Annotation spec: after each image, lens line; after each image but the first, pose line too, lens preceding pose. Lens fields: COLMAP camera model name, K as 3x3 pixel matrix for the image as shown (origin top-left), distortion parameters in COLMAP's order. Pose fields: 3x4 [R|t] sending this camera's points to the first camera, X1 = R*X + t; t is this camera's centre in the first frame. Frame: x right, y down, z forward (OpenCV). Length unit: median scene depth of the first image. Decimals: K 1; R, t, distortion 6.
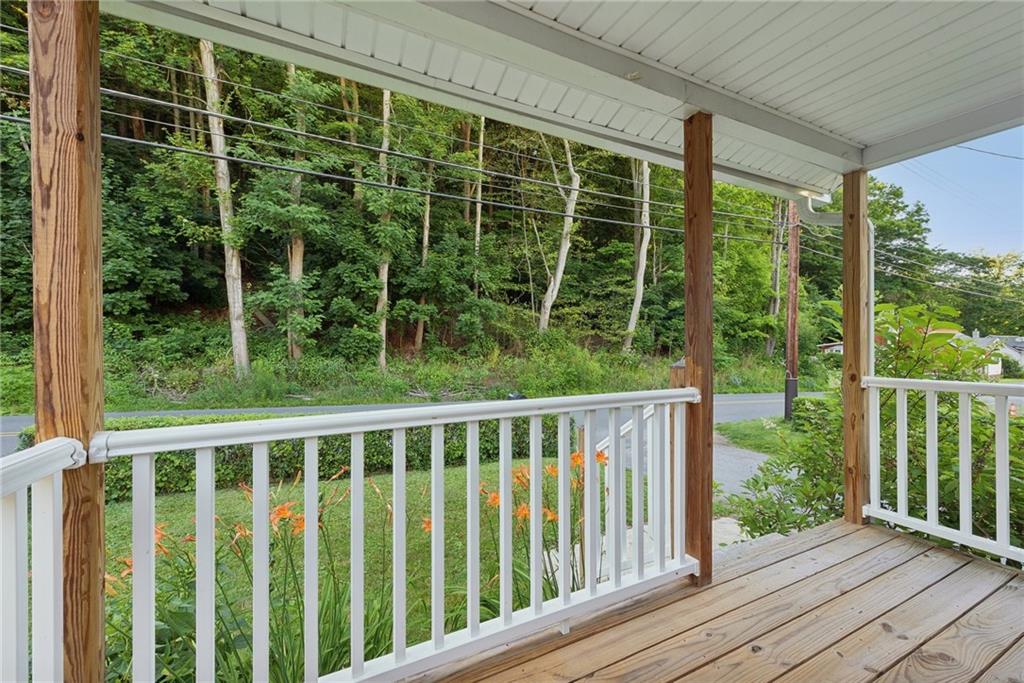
lens RADIAL K [[415.9, 0, 509.8], [0, 415.9, 344.3], [0, 0, 1]] dist [0.018992, -0.000142]
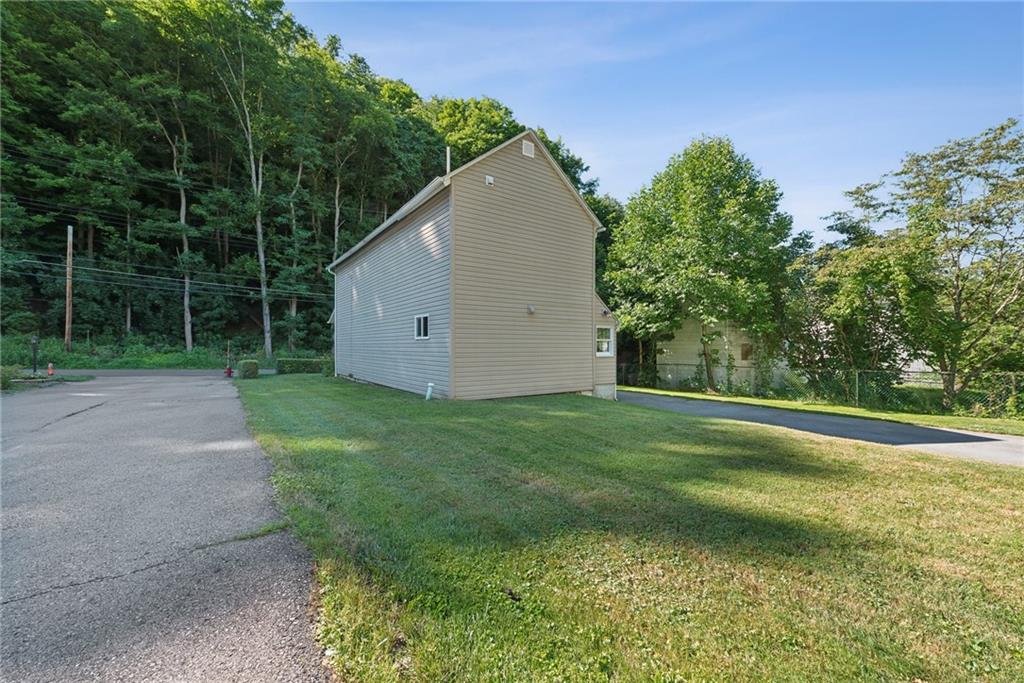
lens RADIAL K [[415.9, 0, 511.9], [0, 415.9, 341.7], [0, 0, 1]] dist [0.018992, -0.000142]
pose [[0.990969, 0.005515, 0.133980, 0.333953], [-0.004865, 0.999975, -0.005175, -0.004171], [-0.134005, 0.004476, 0.990971, -1.323993]]
